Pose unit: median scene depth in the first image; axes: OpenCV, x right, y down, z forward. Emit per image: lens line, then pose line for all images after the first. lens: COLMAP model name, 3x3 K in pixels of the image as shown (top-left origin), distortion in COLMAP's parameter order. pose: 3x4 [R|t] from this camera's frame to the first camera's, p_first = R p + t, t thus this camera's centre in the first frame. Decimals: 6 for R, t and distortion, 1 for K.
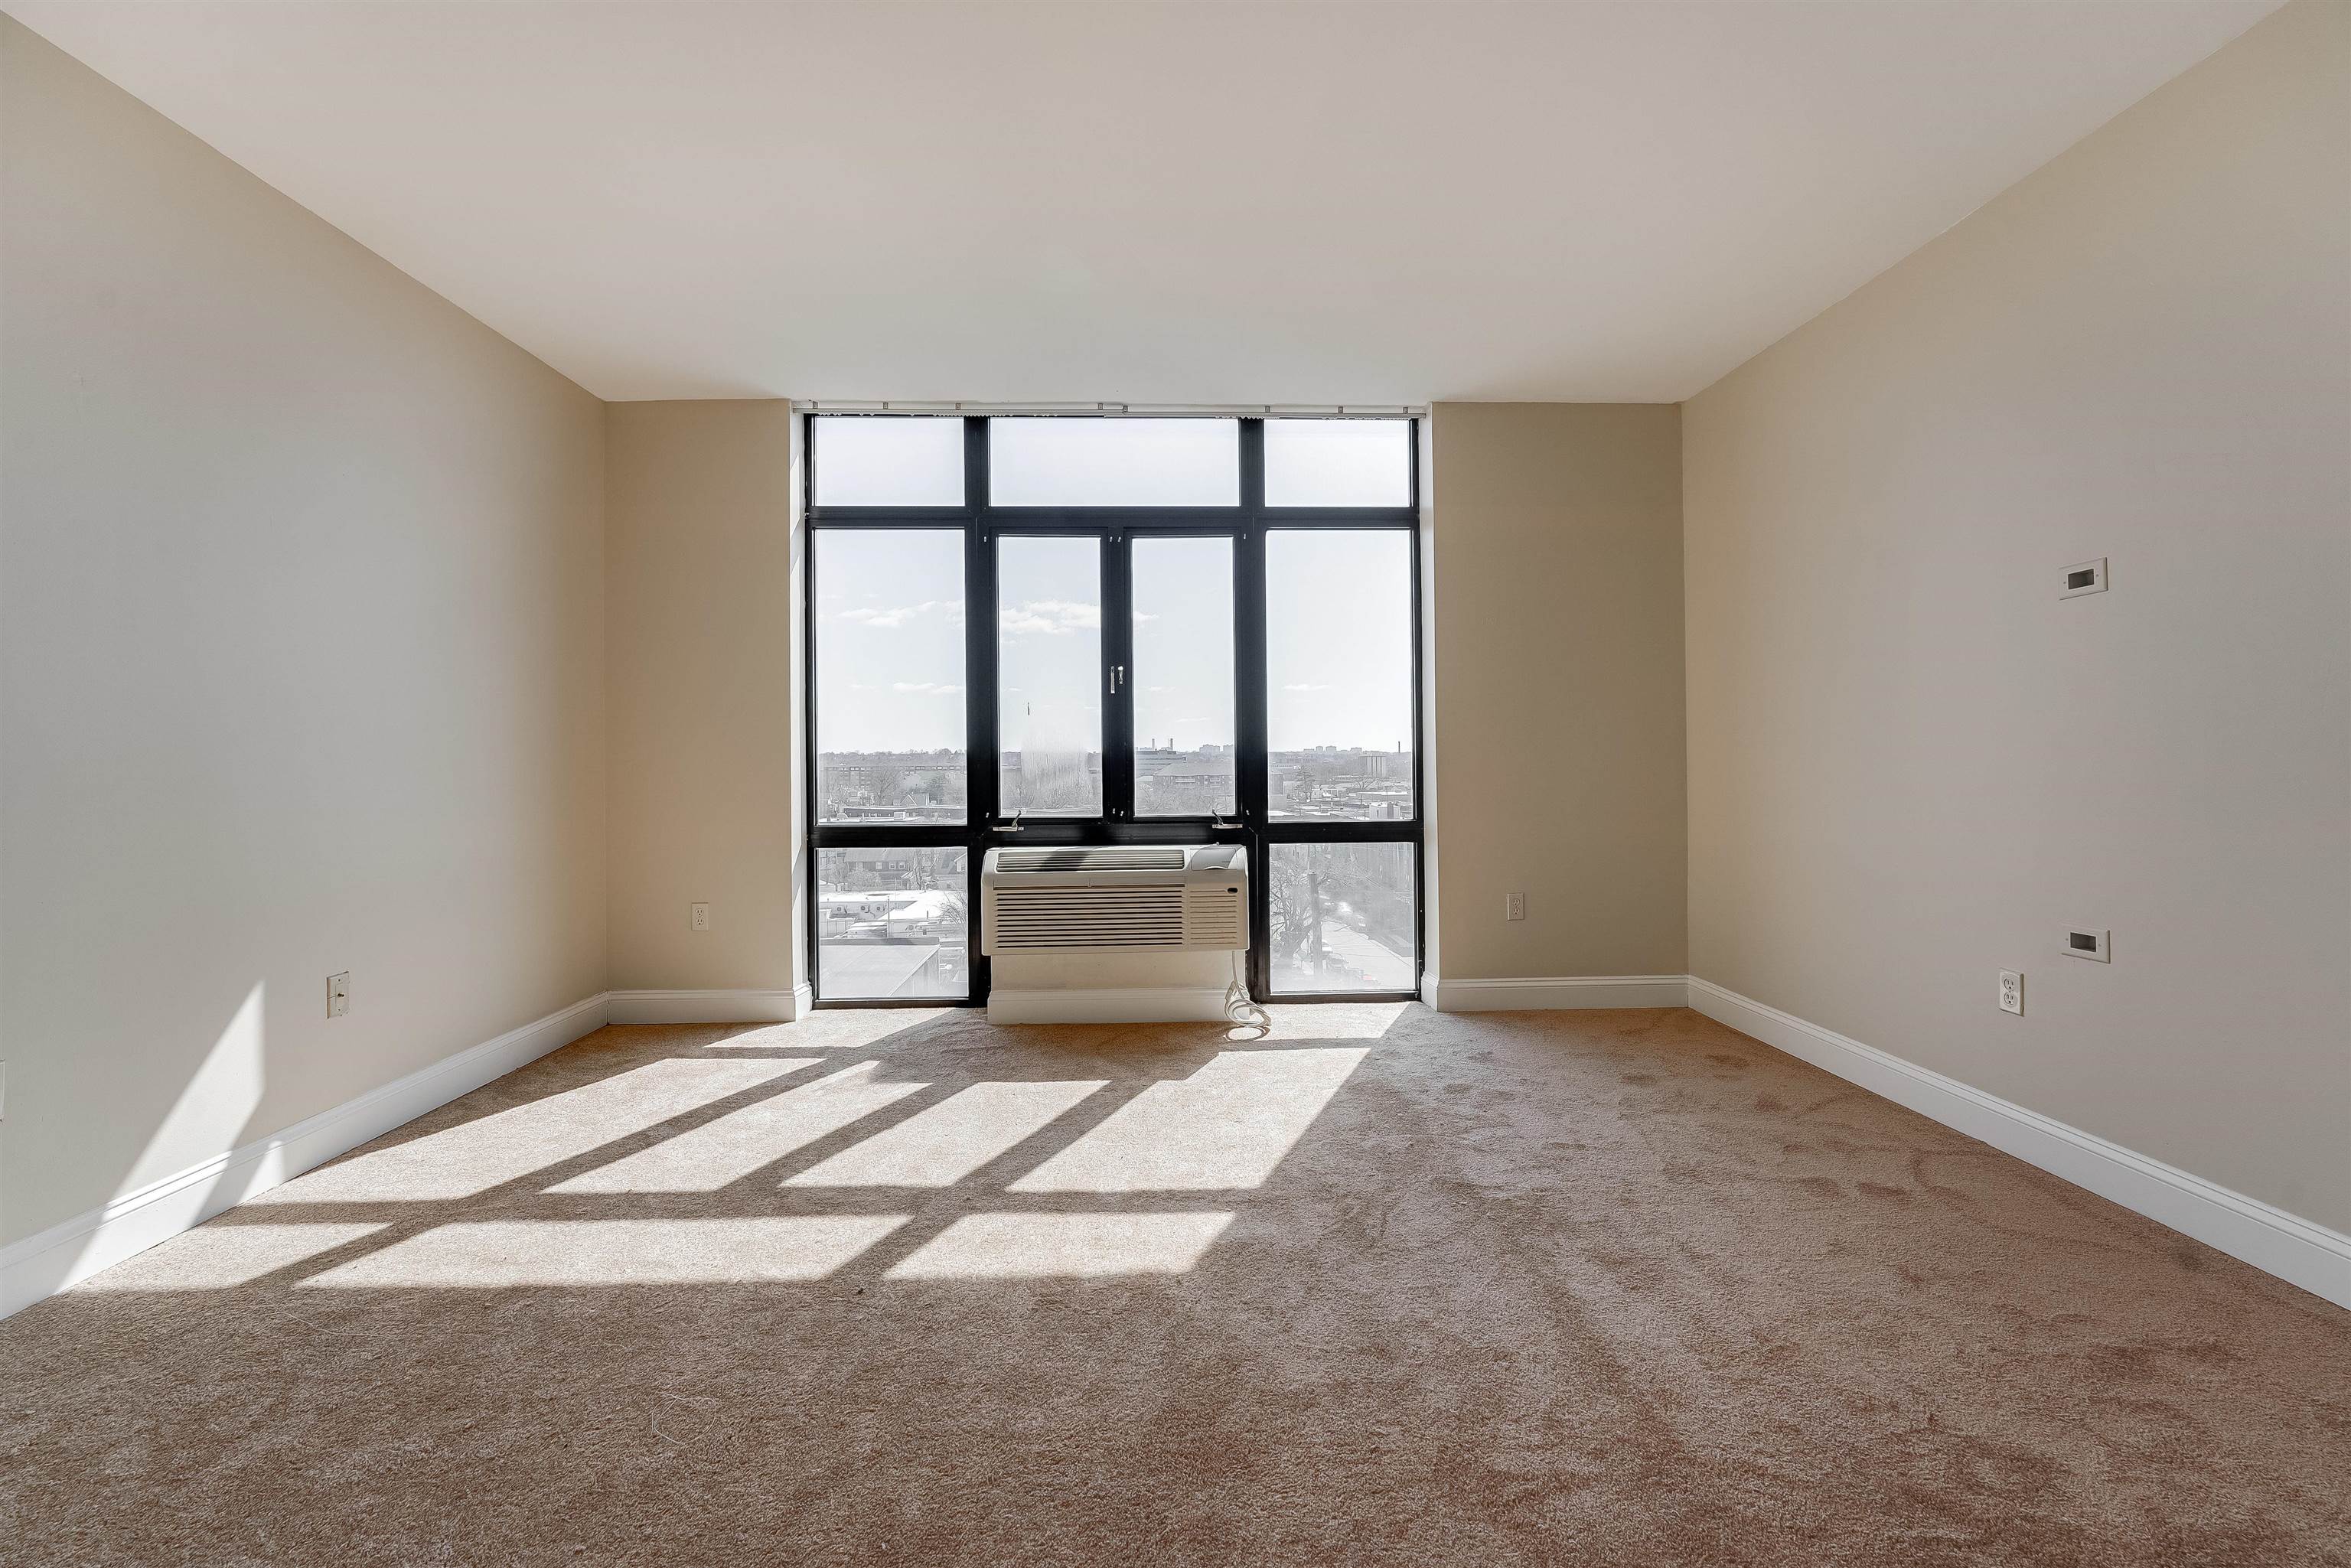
lens RADIAL K [[954.6, 0, 1232.6], [0, 954.6, 770.3], [0, 0, 1]] dist [-0.013923, 0.003798]
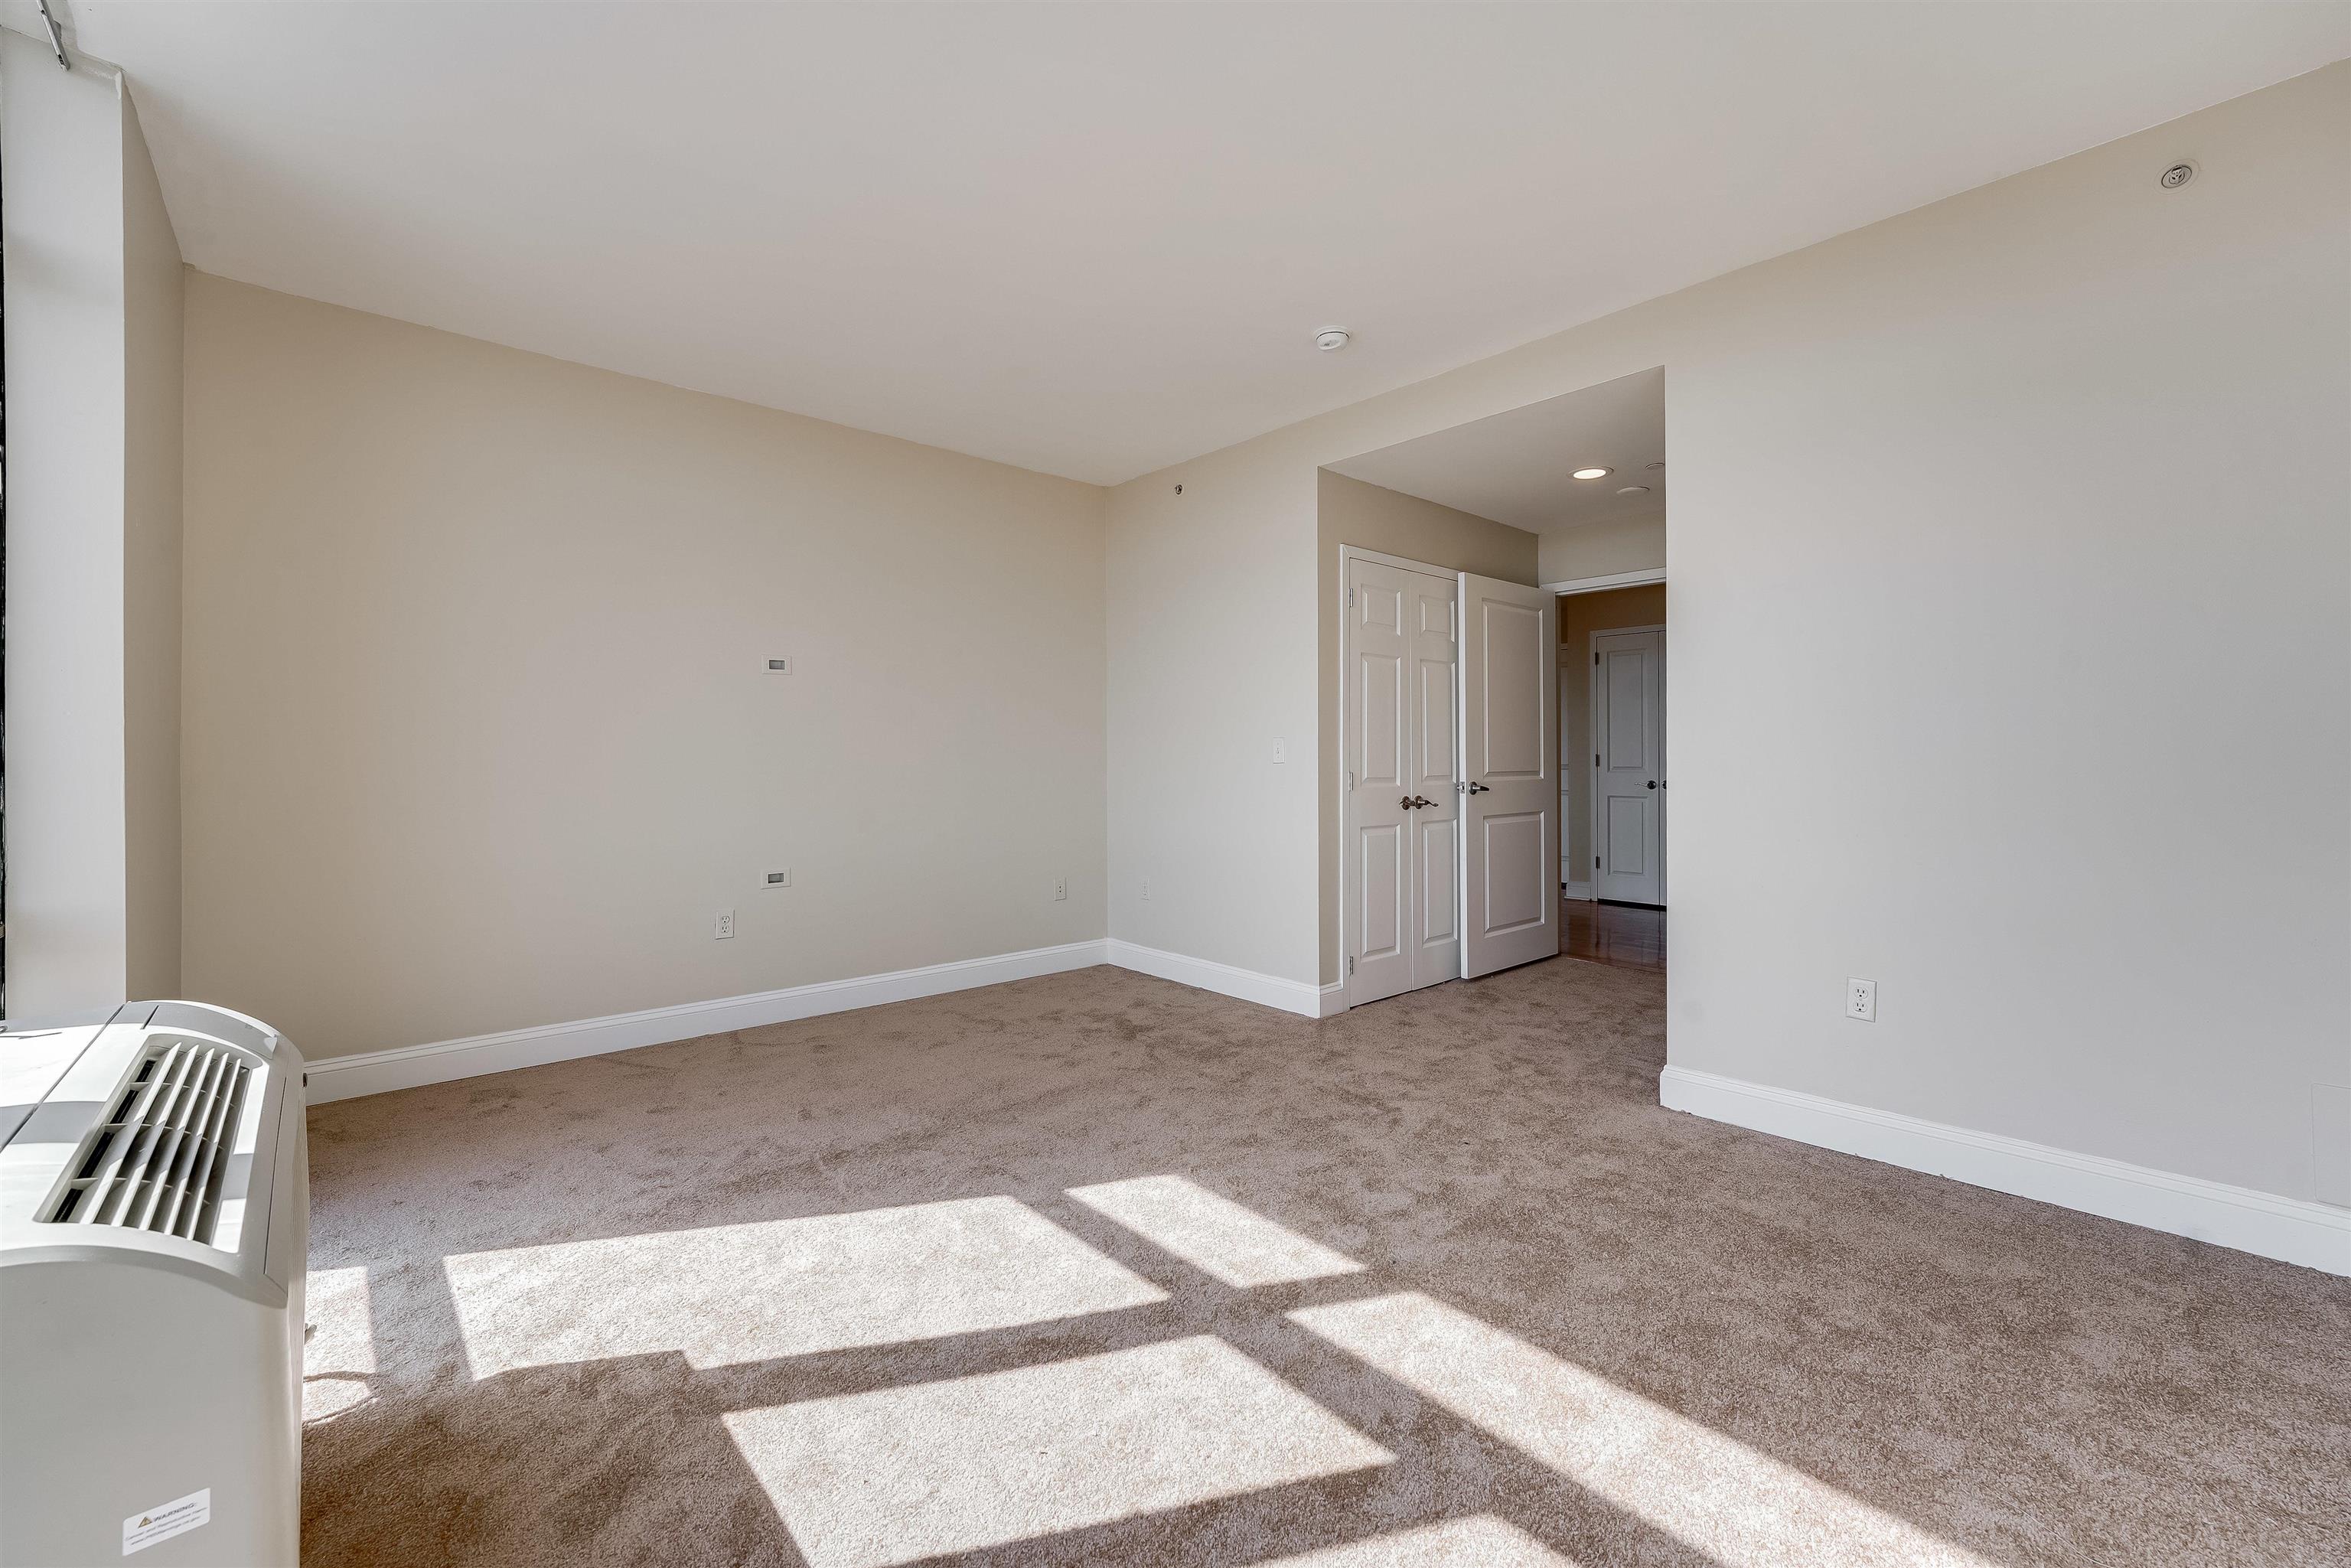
lens RADIAL K [[954.6, 0, 1172.8], [0, 954.6, 750.7], [0, 0, 1]] dist [-0.013923, 0.003798]
pose [[-0.618723, 0.019776, 0.785360, -0.528229], [0.013526, 0.999803, -0.014520, -0.007607], [-0.785492, 0.001639, -0.618869, 0.892822]]
